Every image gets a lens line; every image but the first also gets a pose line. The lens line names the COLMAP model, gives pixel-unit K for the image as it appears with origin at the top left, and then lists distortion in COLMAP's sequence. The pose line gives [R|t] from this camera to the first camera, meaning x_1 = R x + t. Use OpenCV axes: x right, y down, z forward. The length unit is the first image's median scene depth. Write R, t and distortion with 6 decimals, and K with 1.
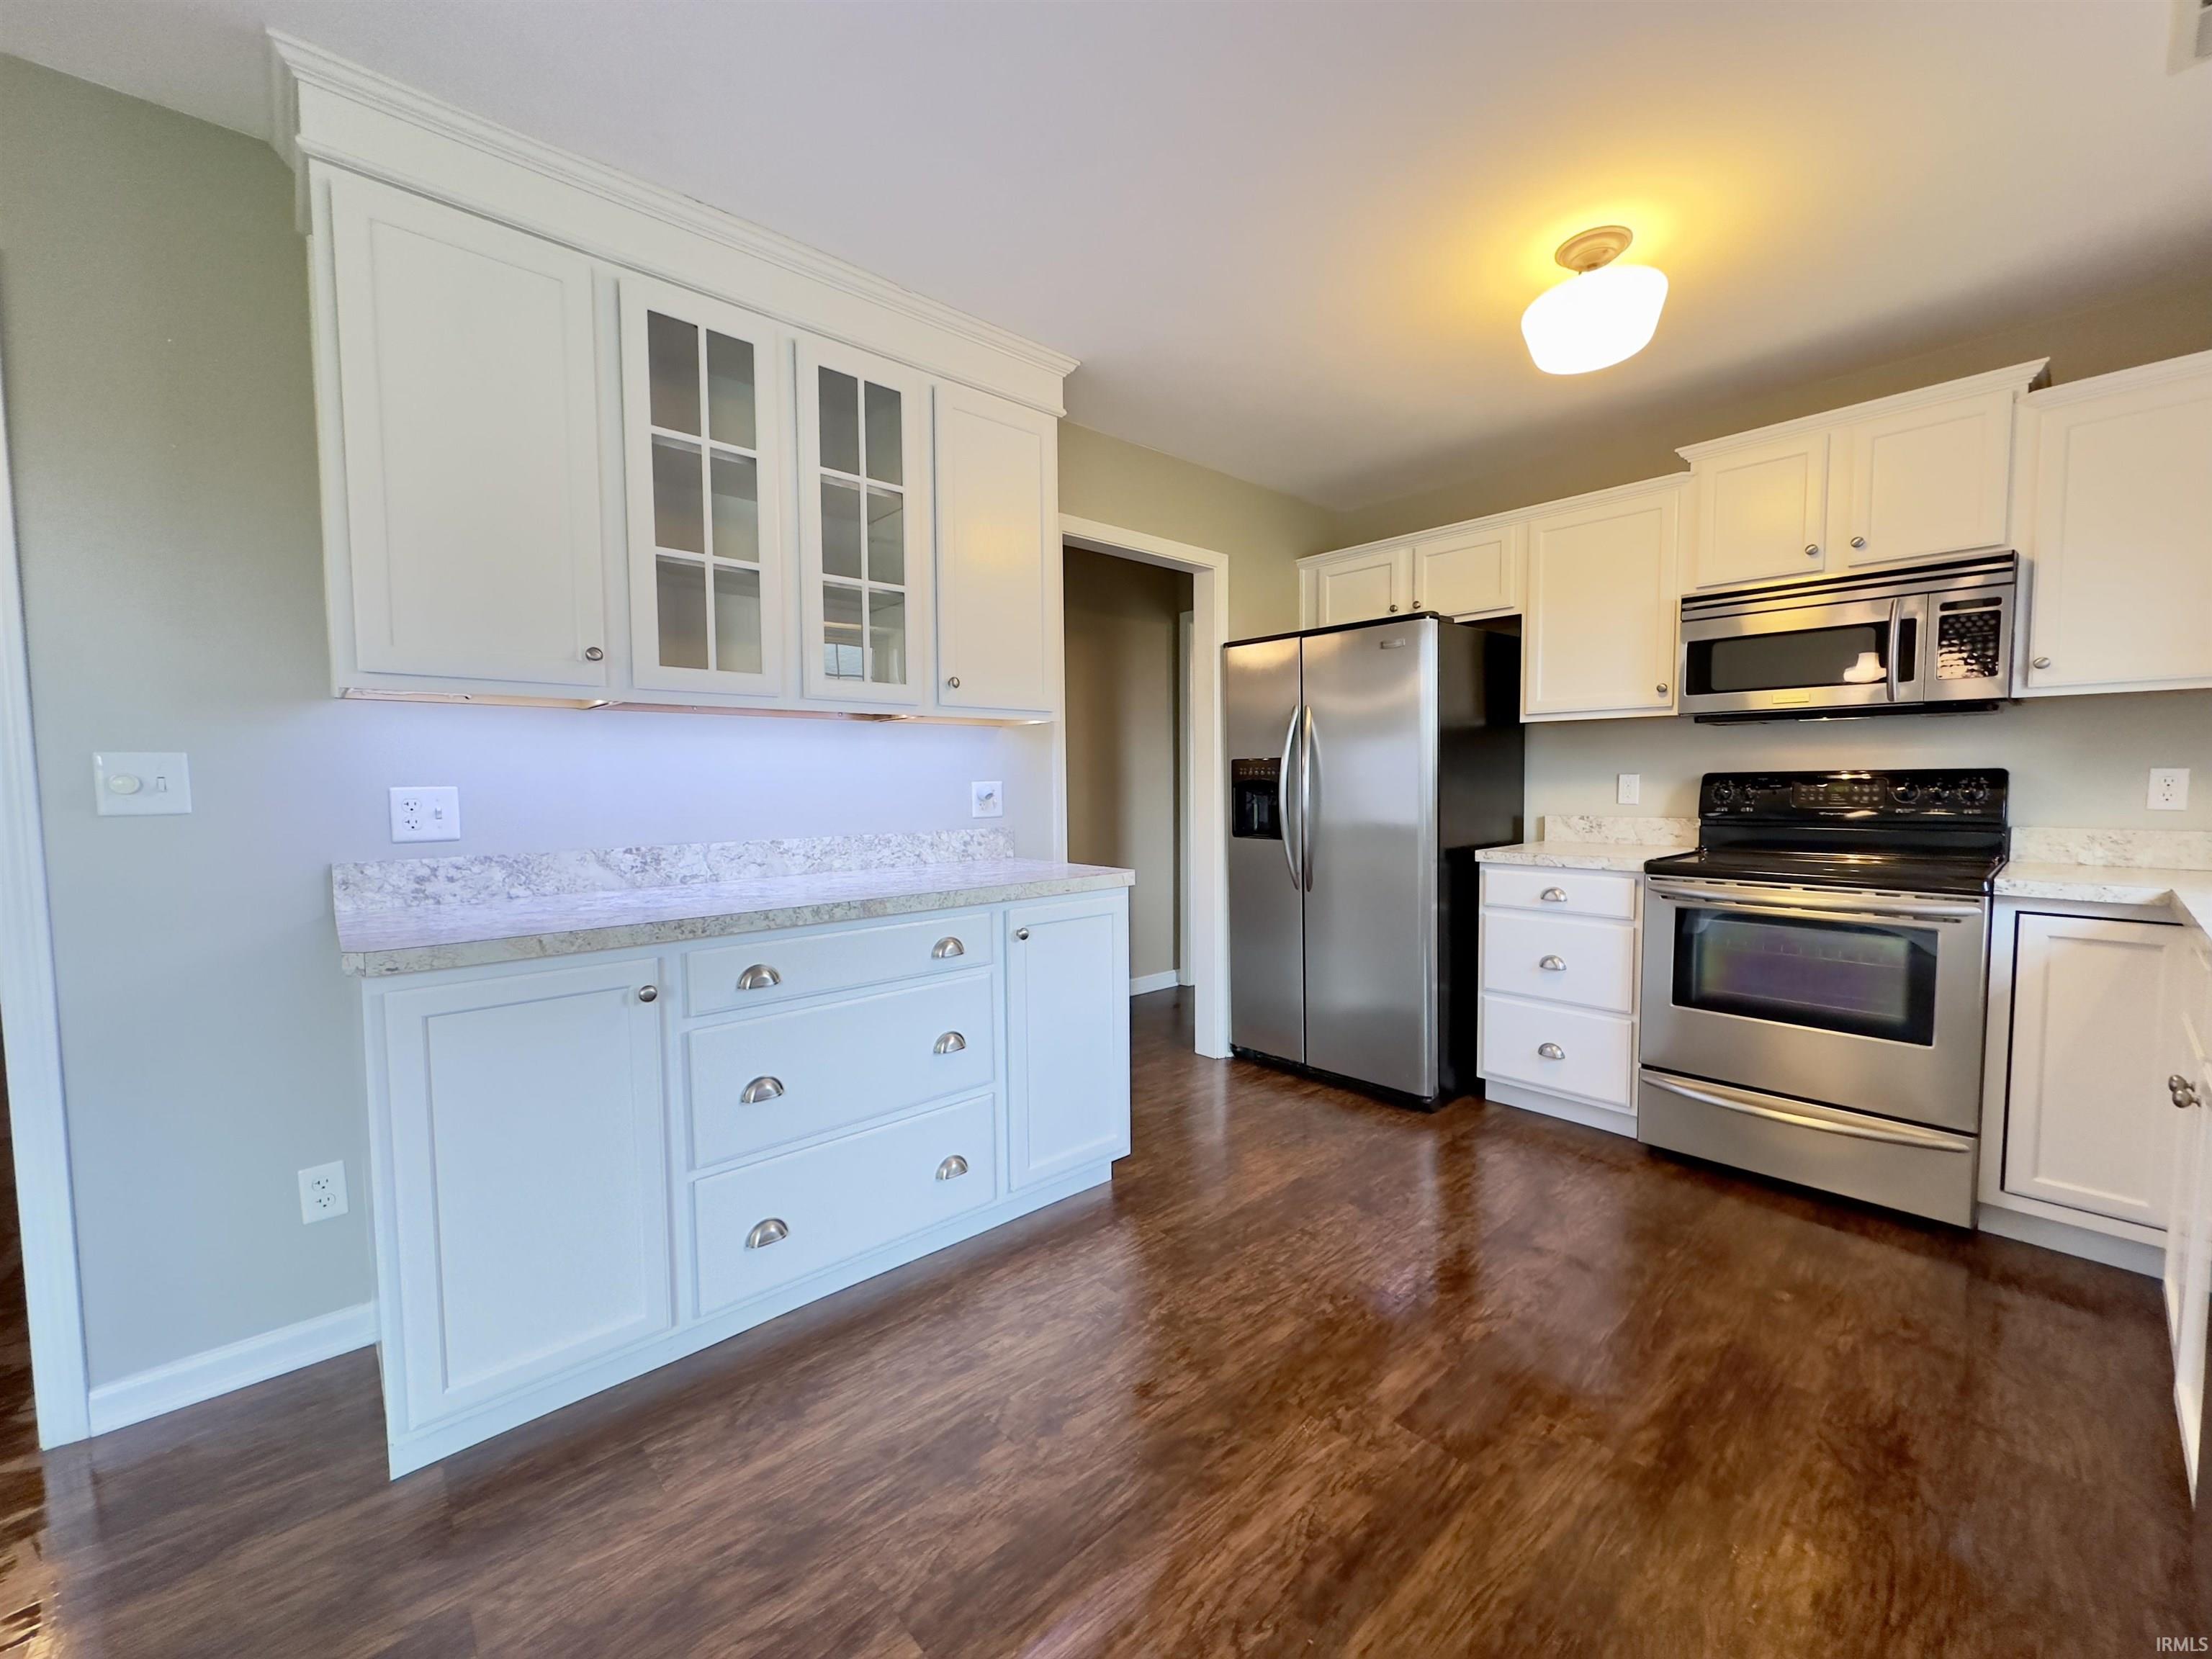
lens RADIAL K [[880.3, 0, 1105.6], [0, 880.3, 829.2], [0, 0, 1]] dist [-0.001663, 0.000902]
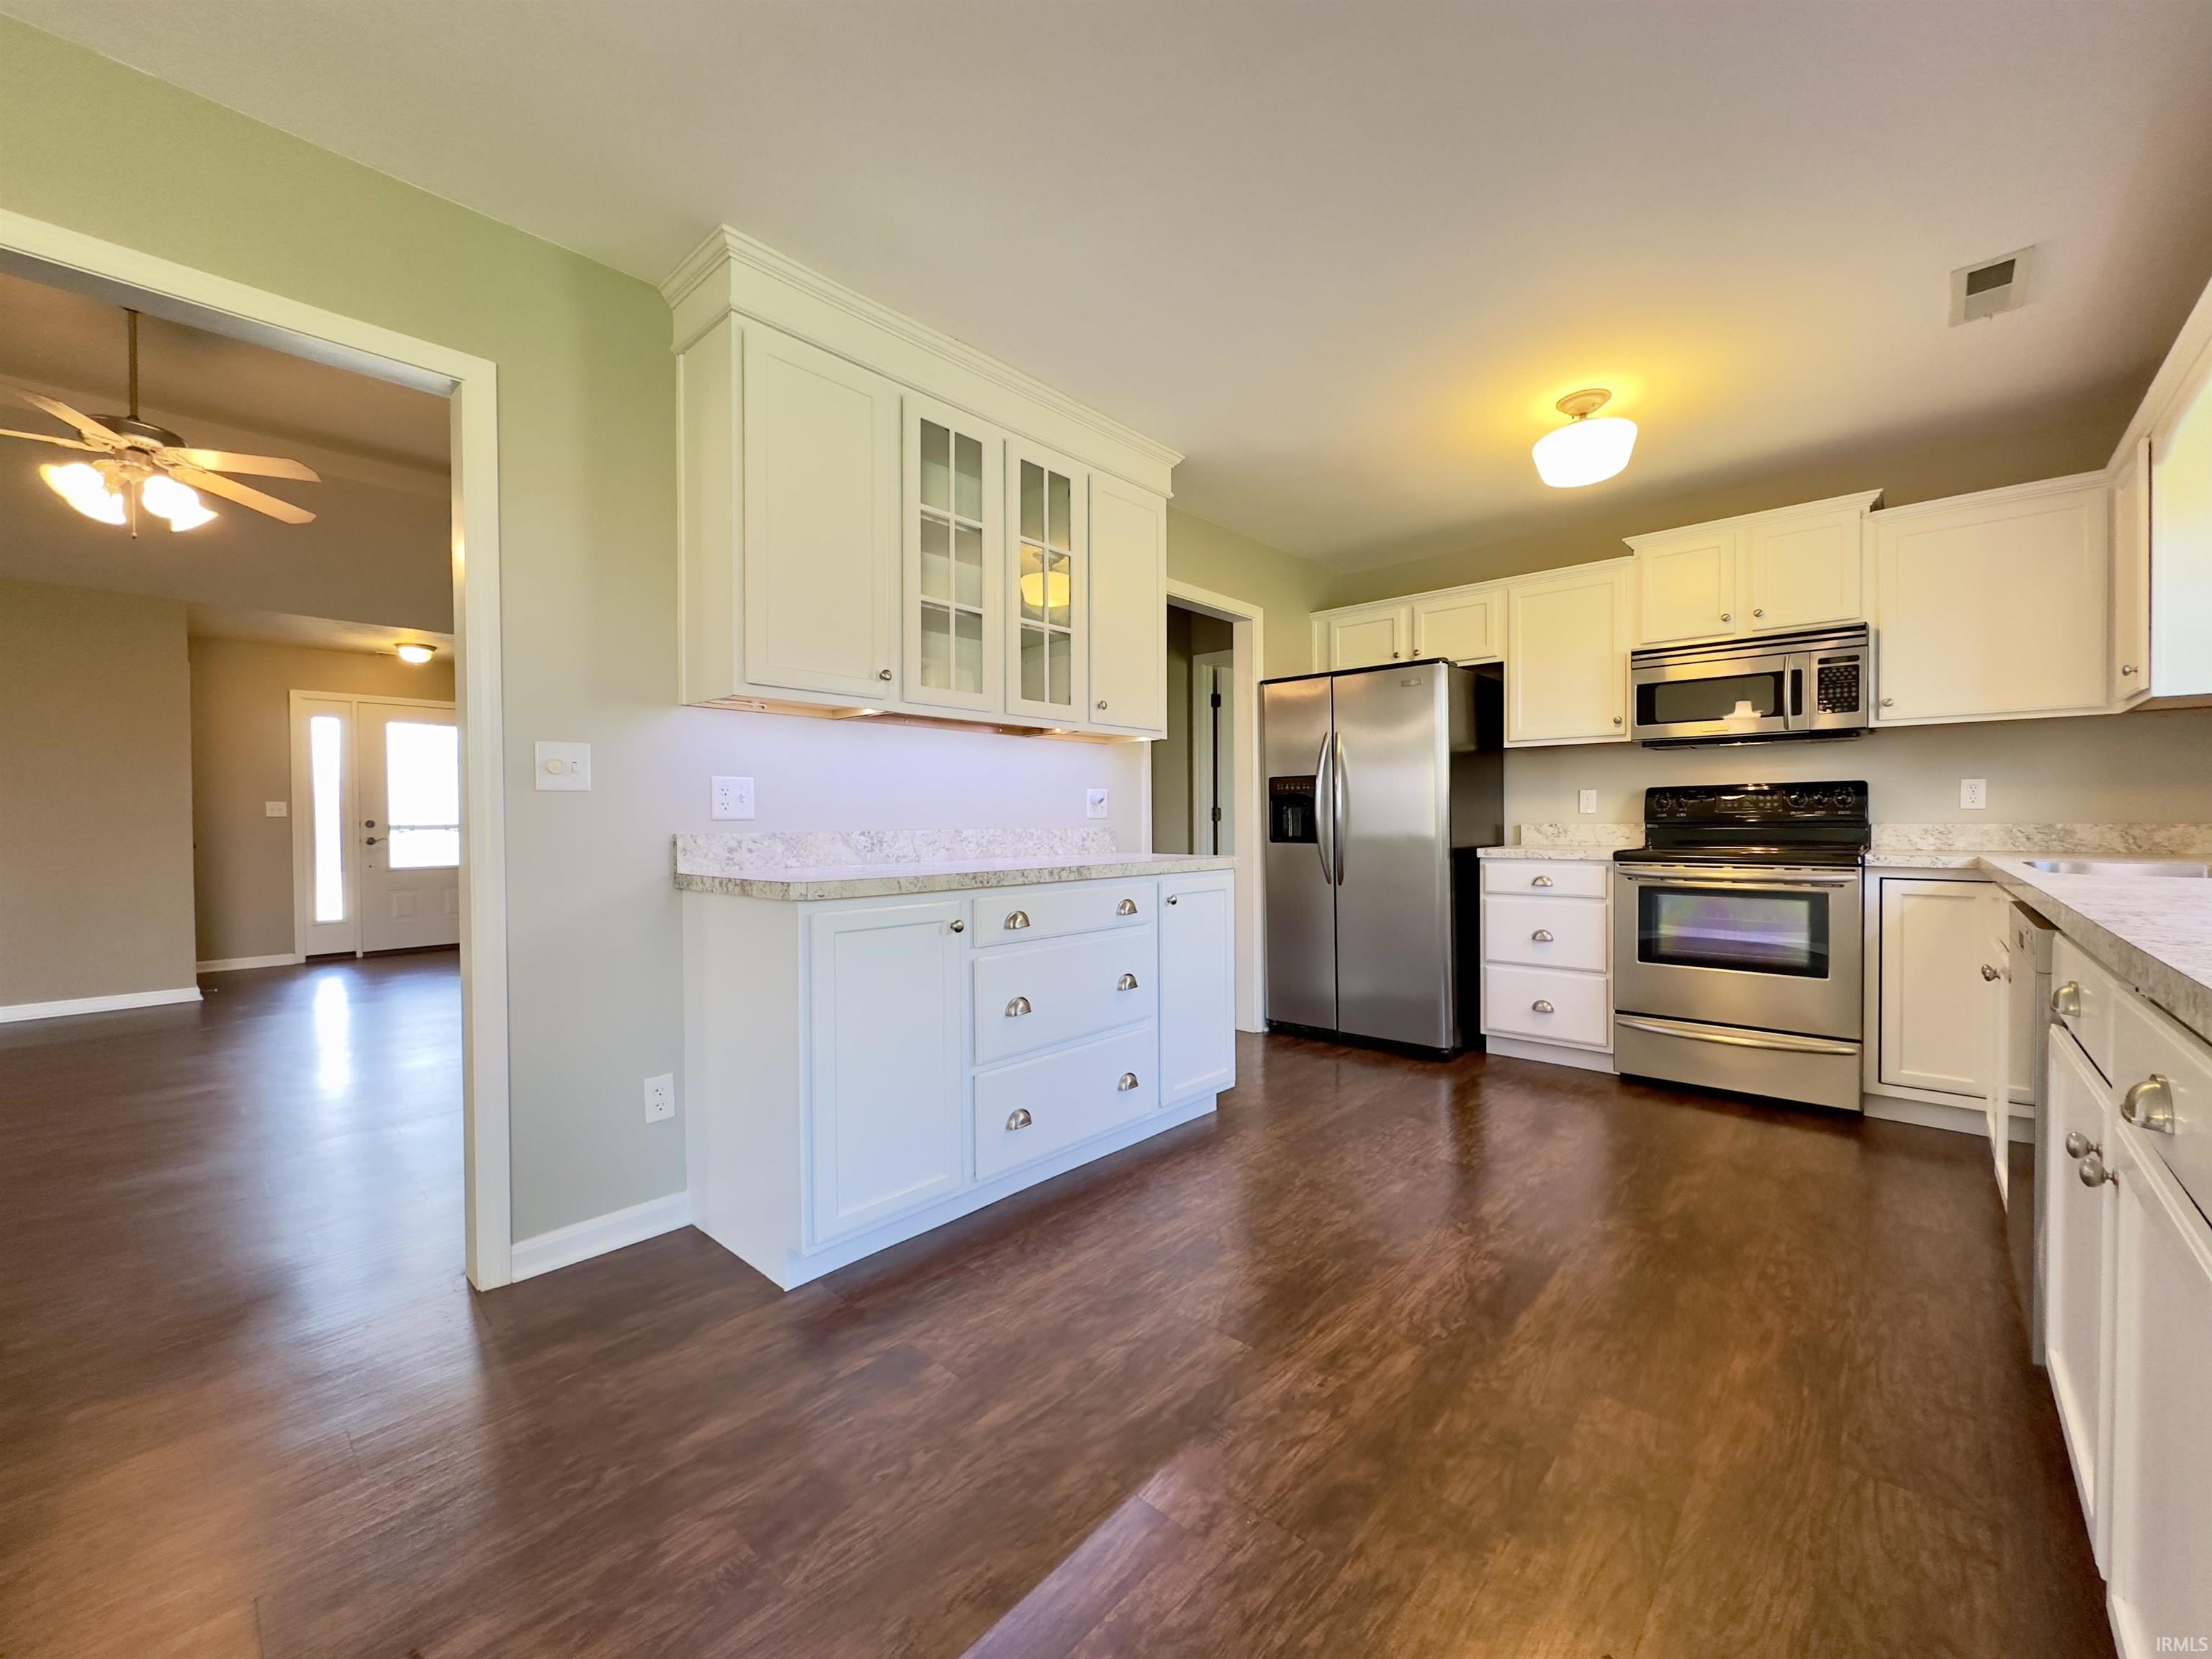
lens RADIAL K [[880.3, 0, 1105.6], [0, 880.3, 830.0], [0, 0, 1]] dist [-0.001663, 0.000902]
pose [[0.995134, 0.001719, 0.098511, -0.334520], [0.002907, 0.998900, -0.046800, 0.081189], [-0.098483, 0.046859, 0.994035, -0.278468]]
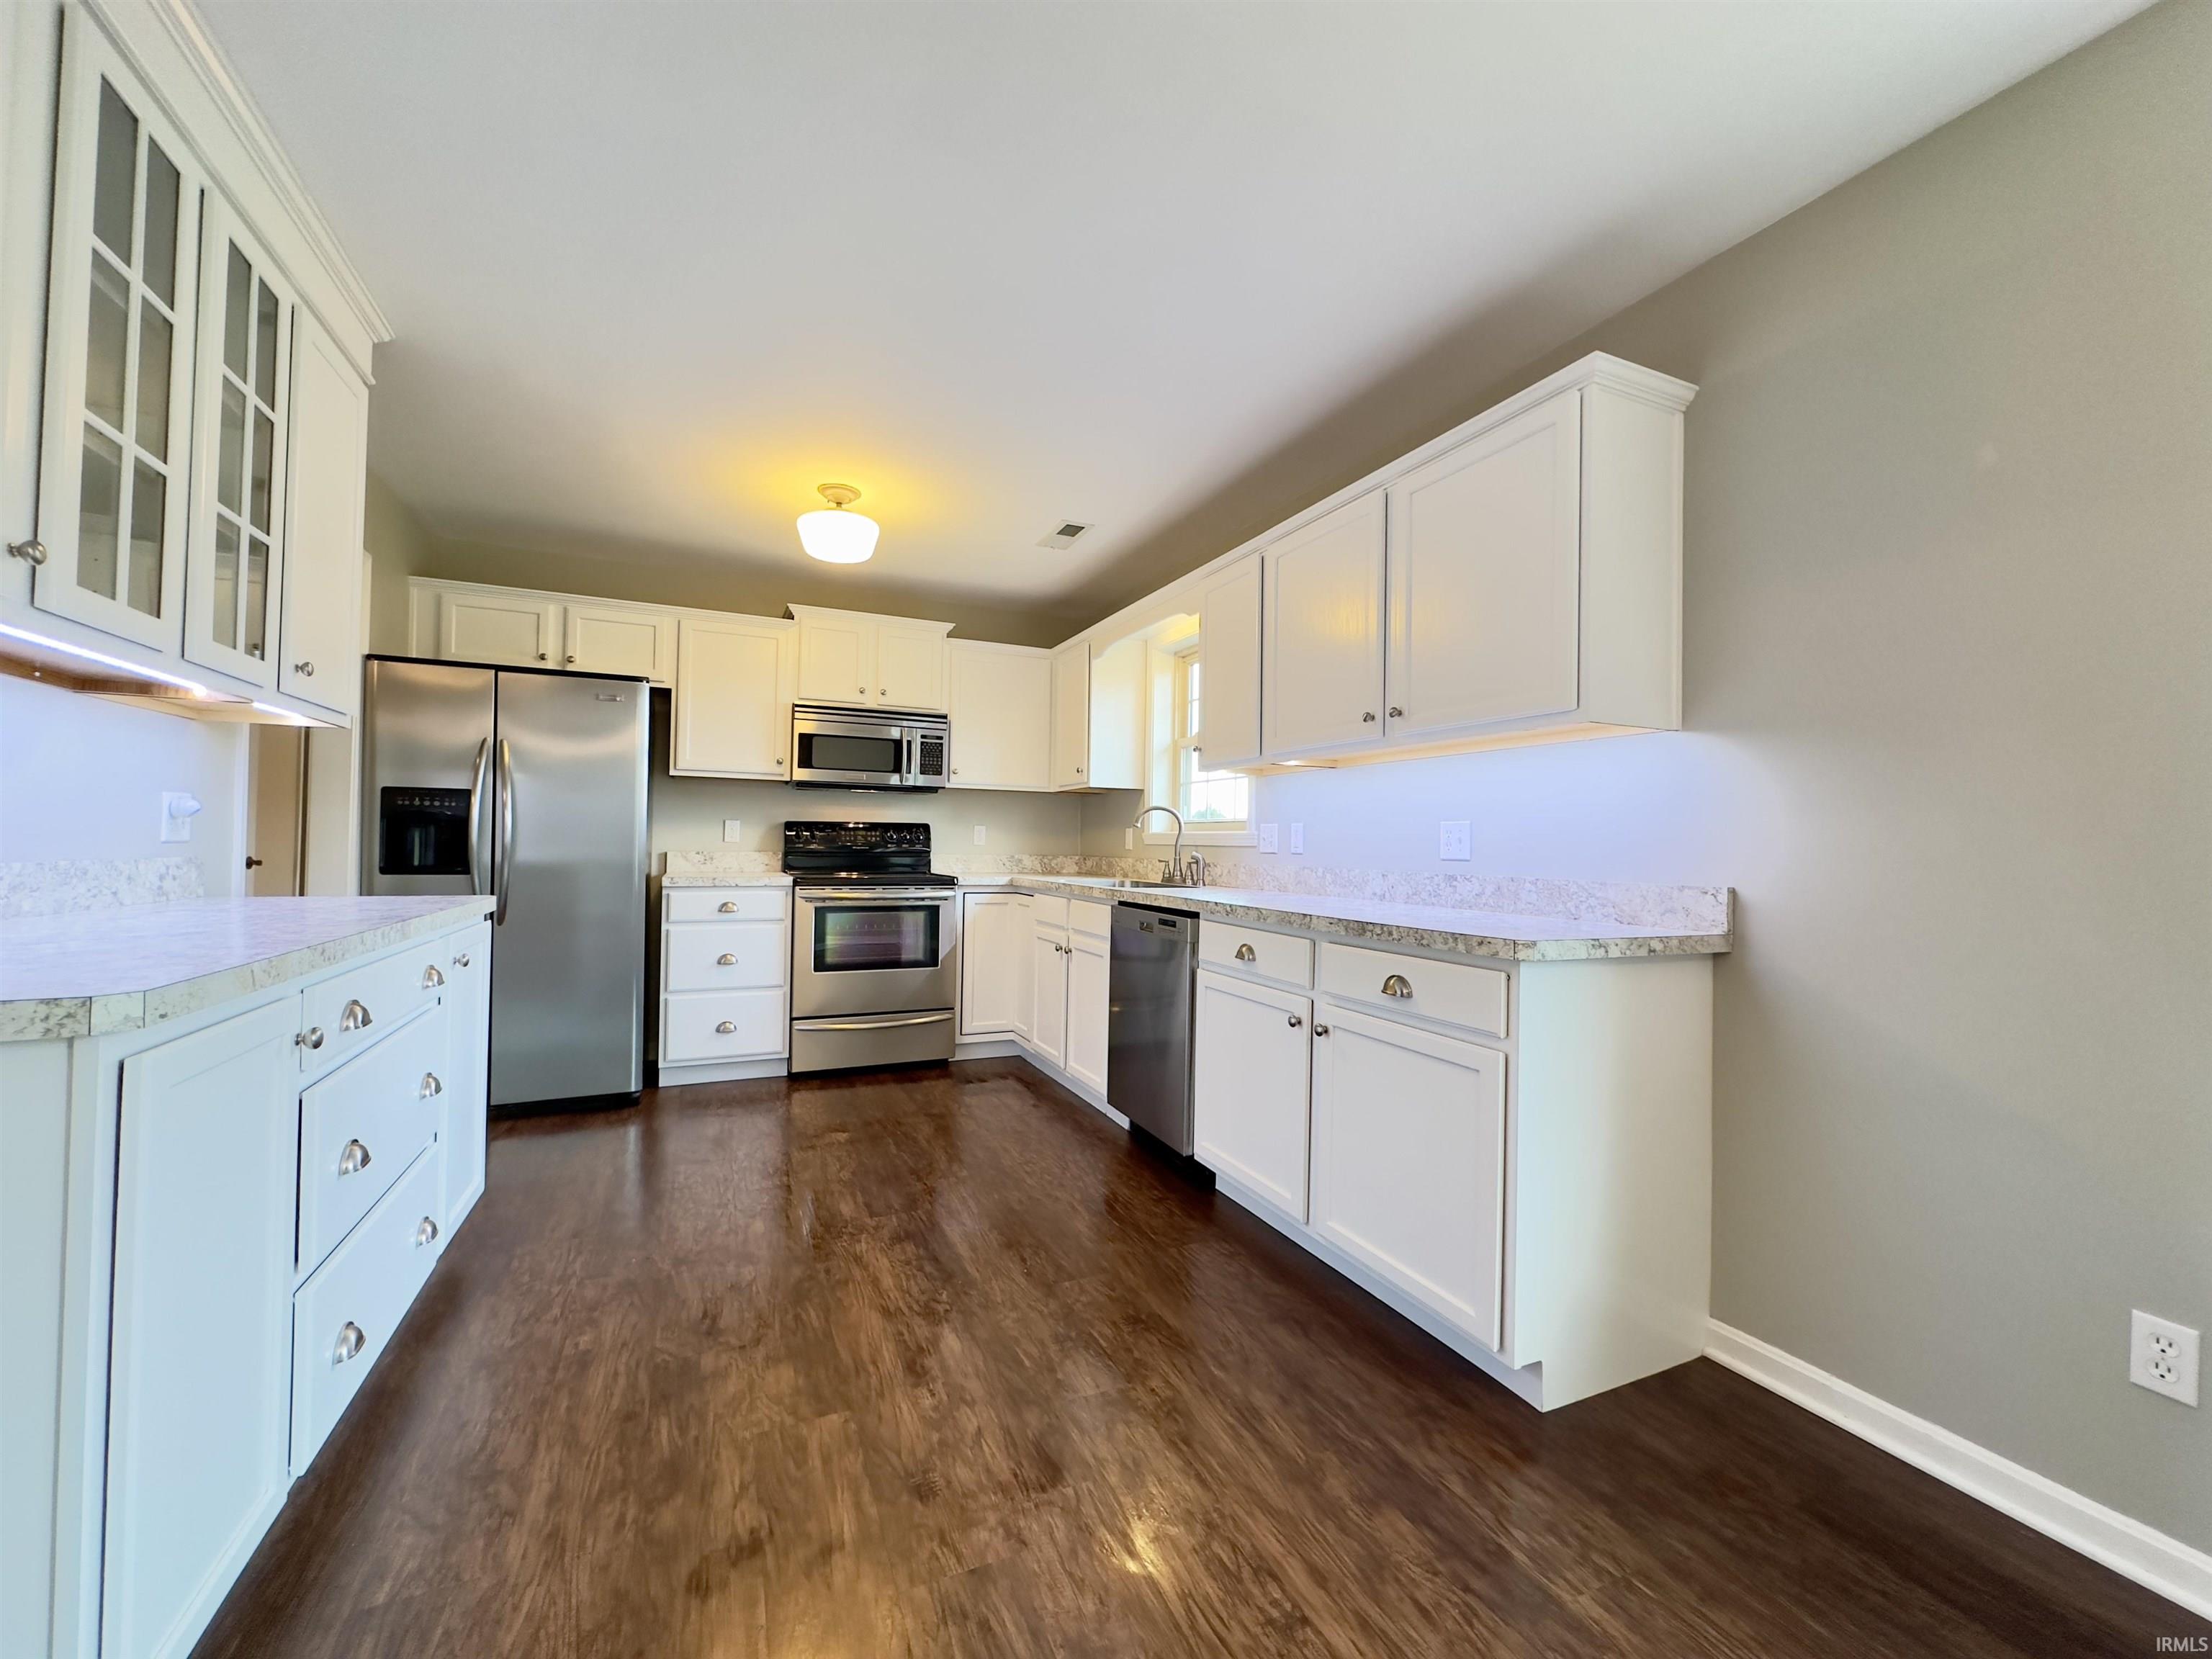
lens RADIAL K [[880.3, 0, 1106.8], [0, 880.3, 829.9], [0, 0, 1]] dist [-0.001663, 0.000902]
pose [[0.299787, 0.030369, 0.953523, -0.822299], [0.035245, 0.998458, -0.042881, 0.048133], [-0.953355, 0.046462, 0.298255, 0.074741]]
